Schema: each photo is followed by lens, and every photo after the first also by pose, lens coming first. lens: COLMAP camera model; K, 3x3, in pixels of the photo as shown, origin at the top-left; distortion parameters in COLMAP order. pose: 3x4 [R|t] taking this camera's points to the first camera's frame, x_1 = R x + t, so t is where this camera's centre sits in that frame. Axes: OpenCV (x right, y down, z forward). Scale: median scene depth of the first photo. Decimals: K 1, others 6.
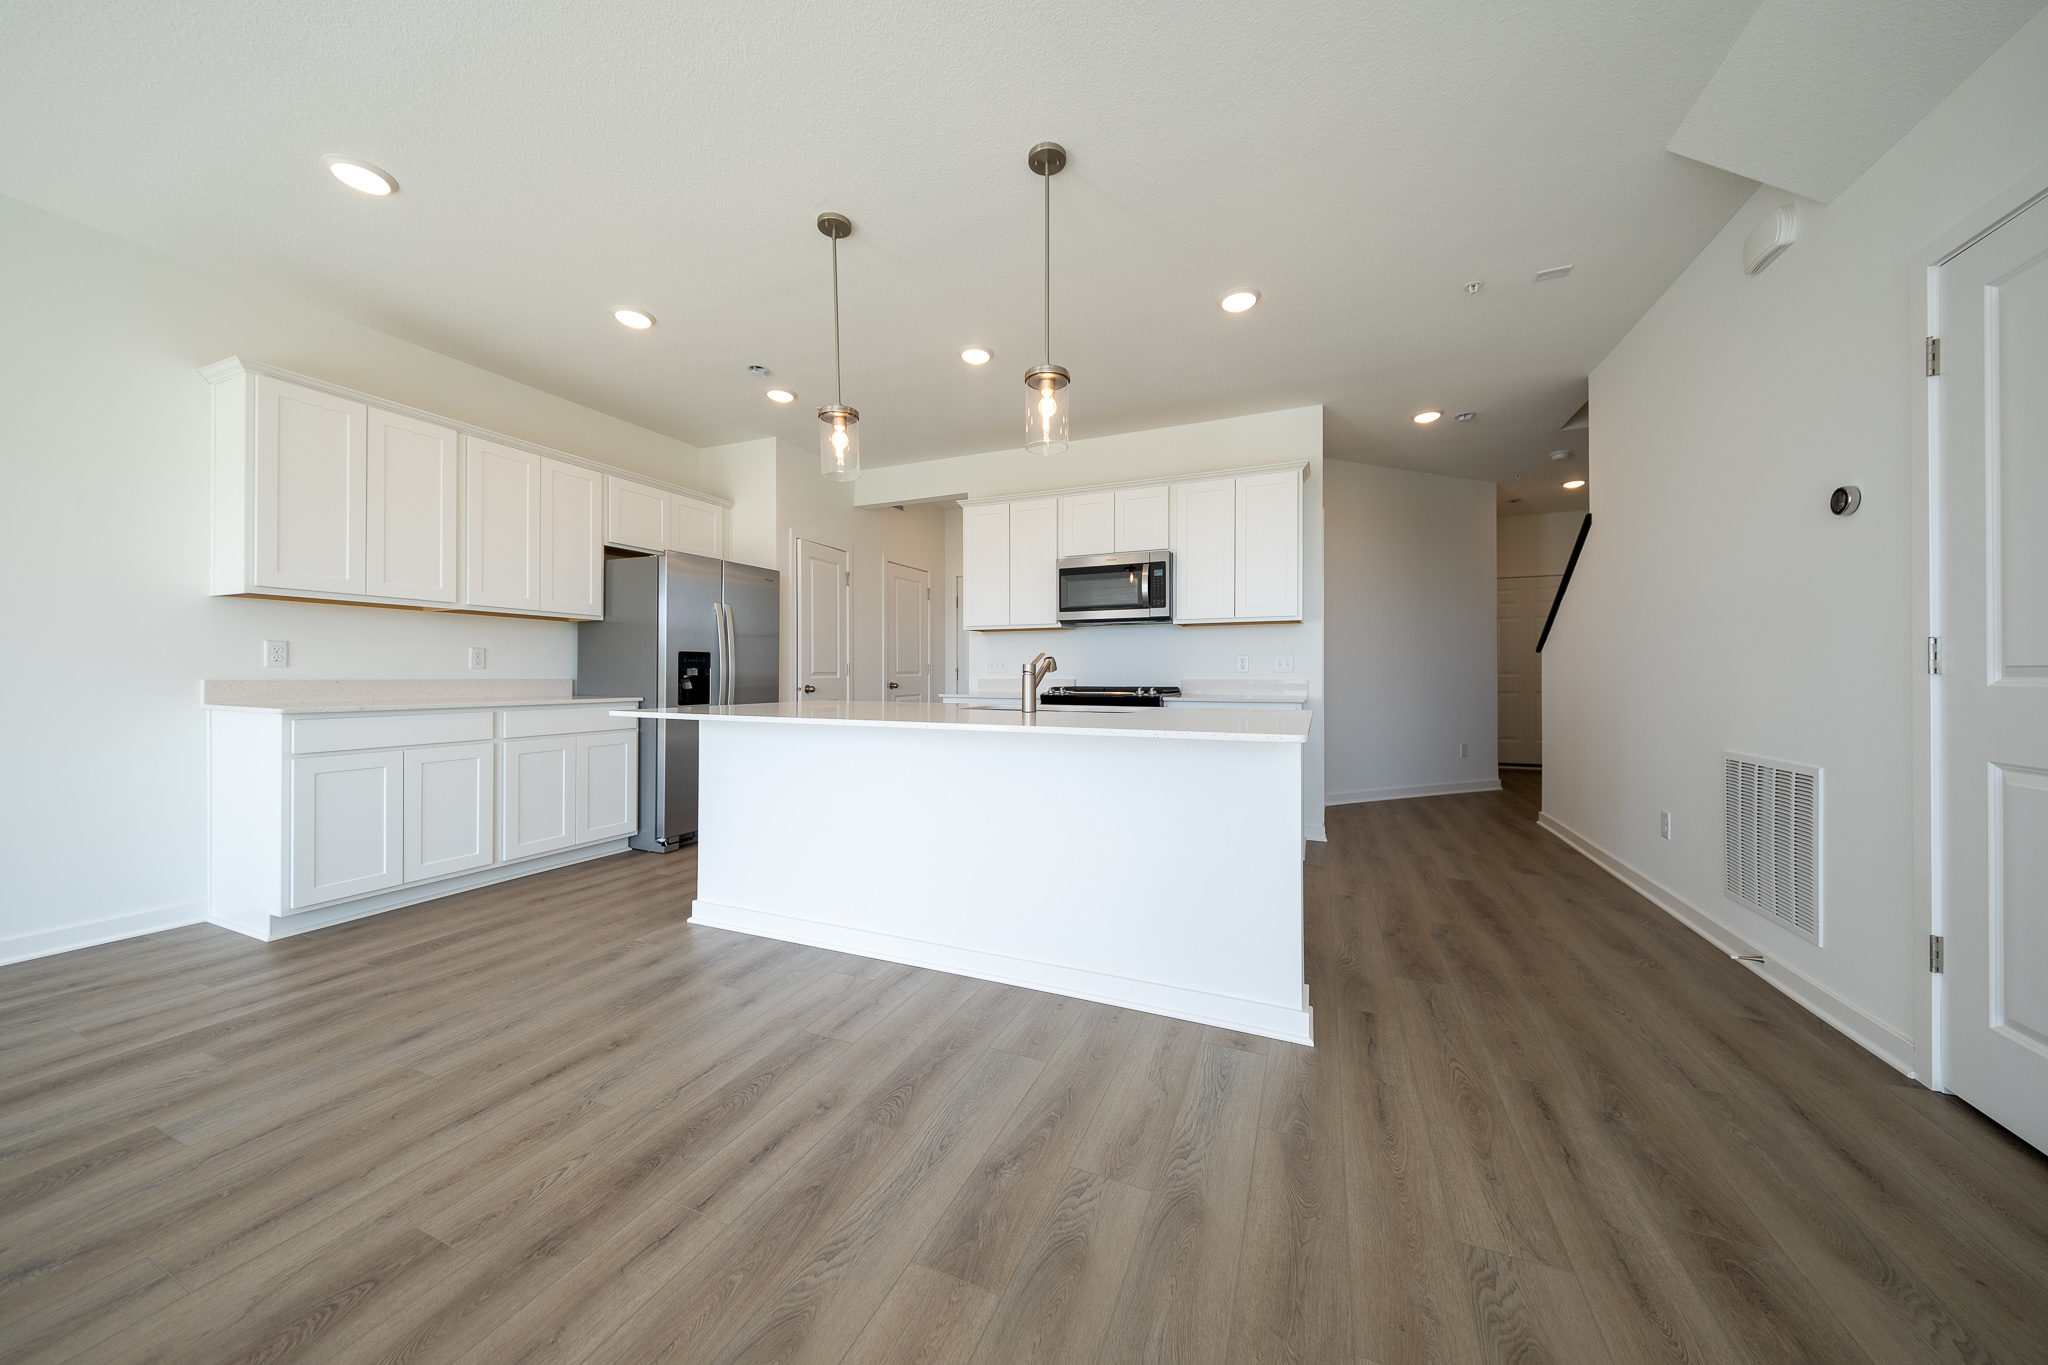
lens RADIAL K [[694.5, 0, 1039.9], [0, 694.5, 675.2], [0, 0, 1]] dist [-0.001992, -0.000768]
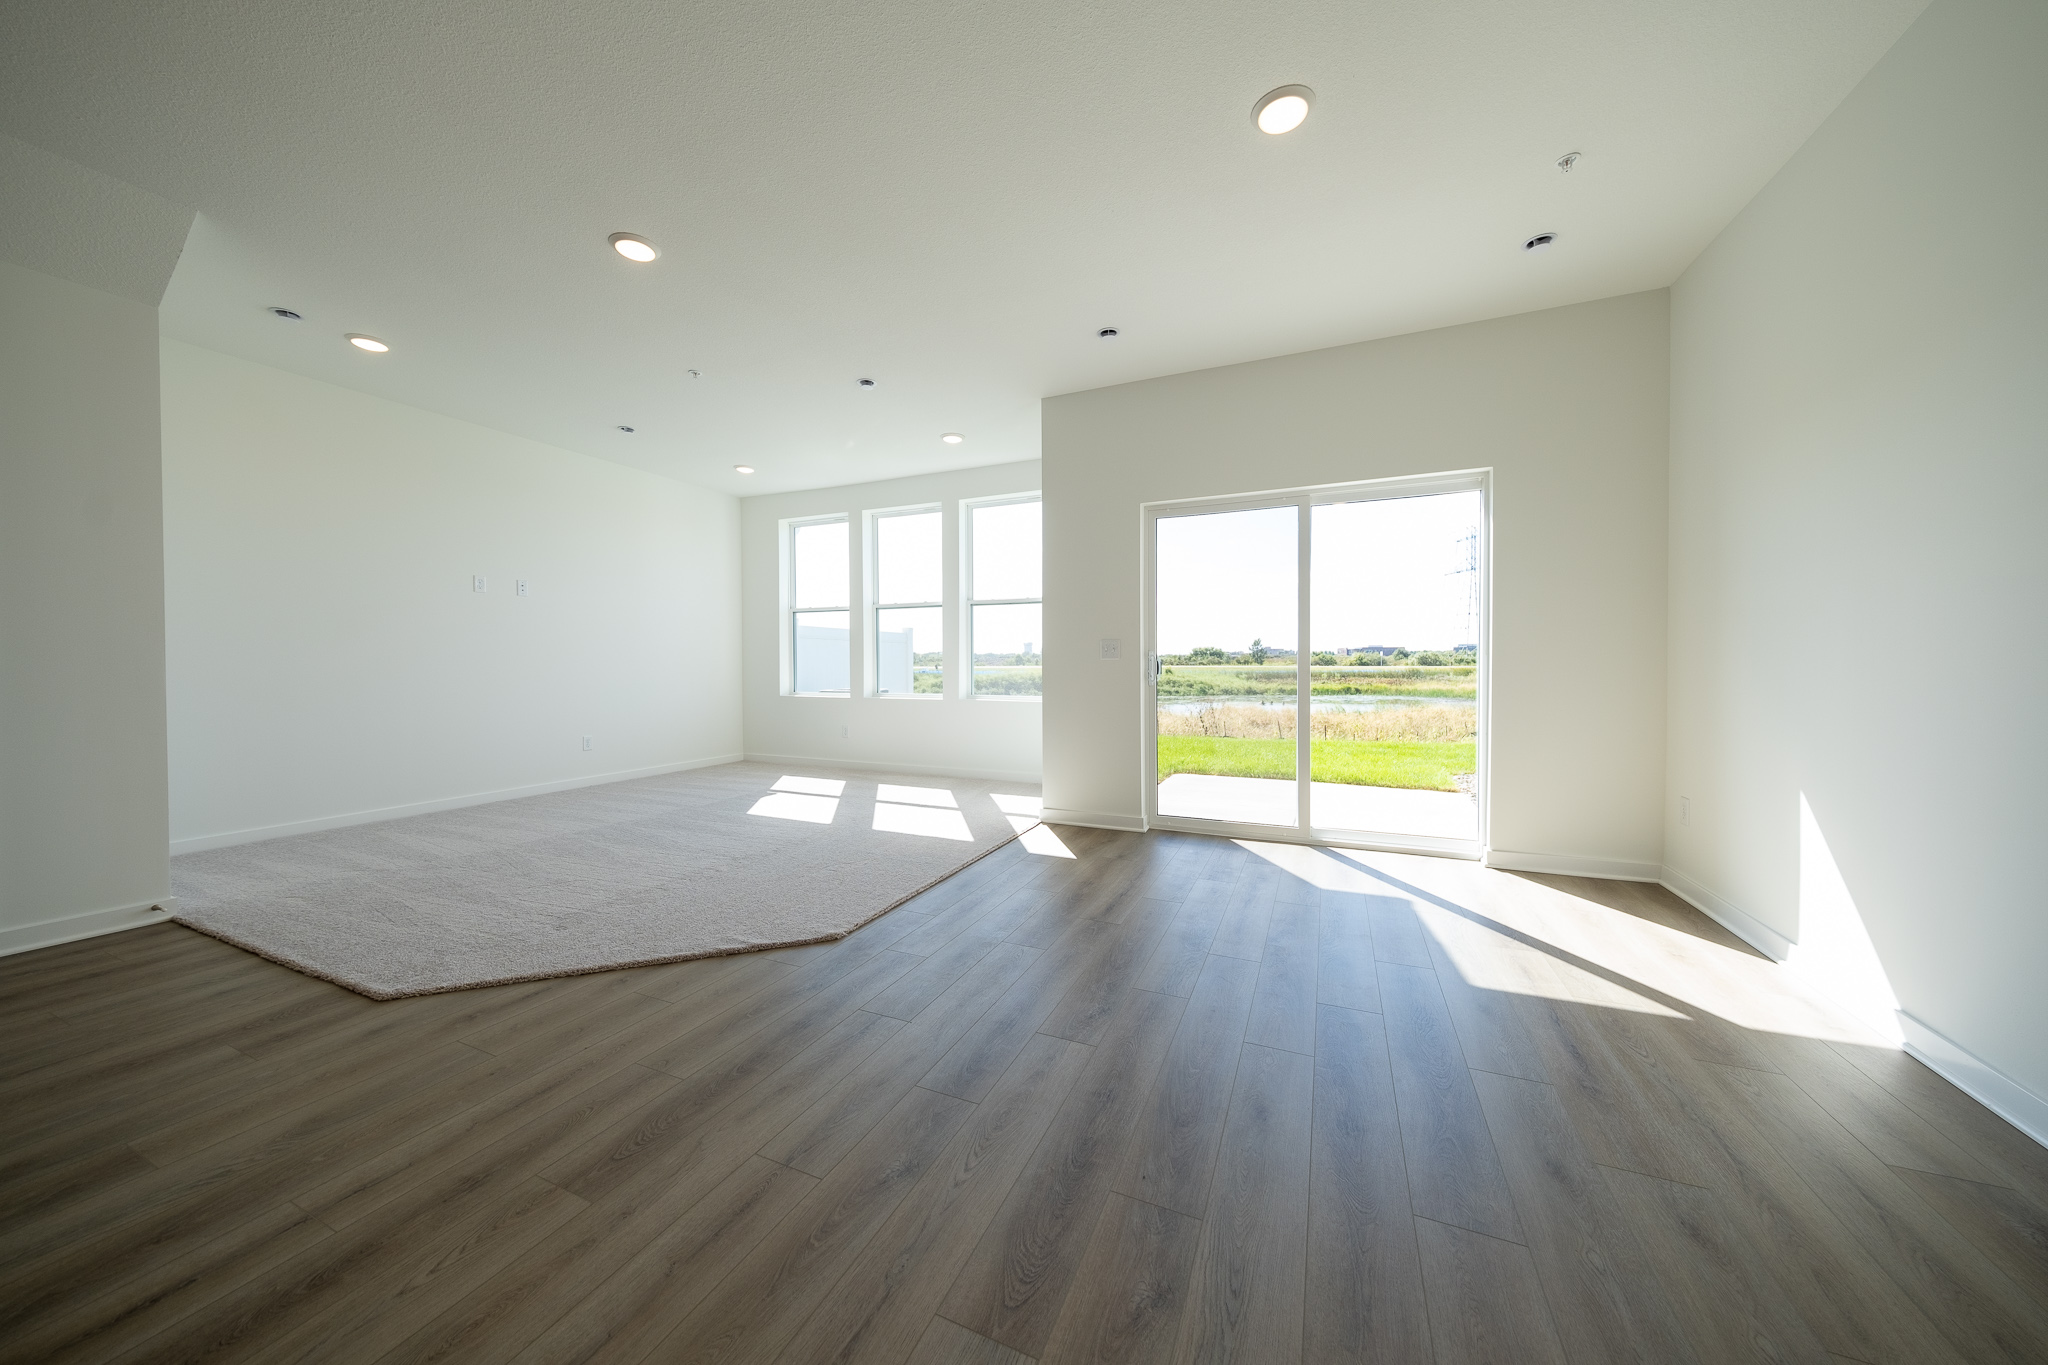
lens RADIAL K [[694.5, 0, 1031.7], [0, 694.5, 675.8], [0, 0, 1]] dist [-0.001992, -0.000768]
pose [[-0.999721, 0.004806, 0.023122, -0.697823], [0.005169, 0.999864, 0.015685, 0.004902], [-0.023044, 0.015800, -0.999610, 0.882473]]
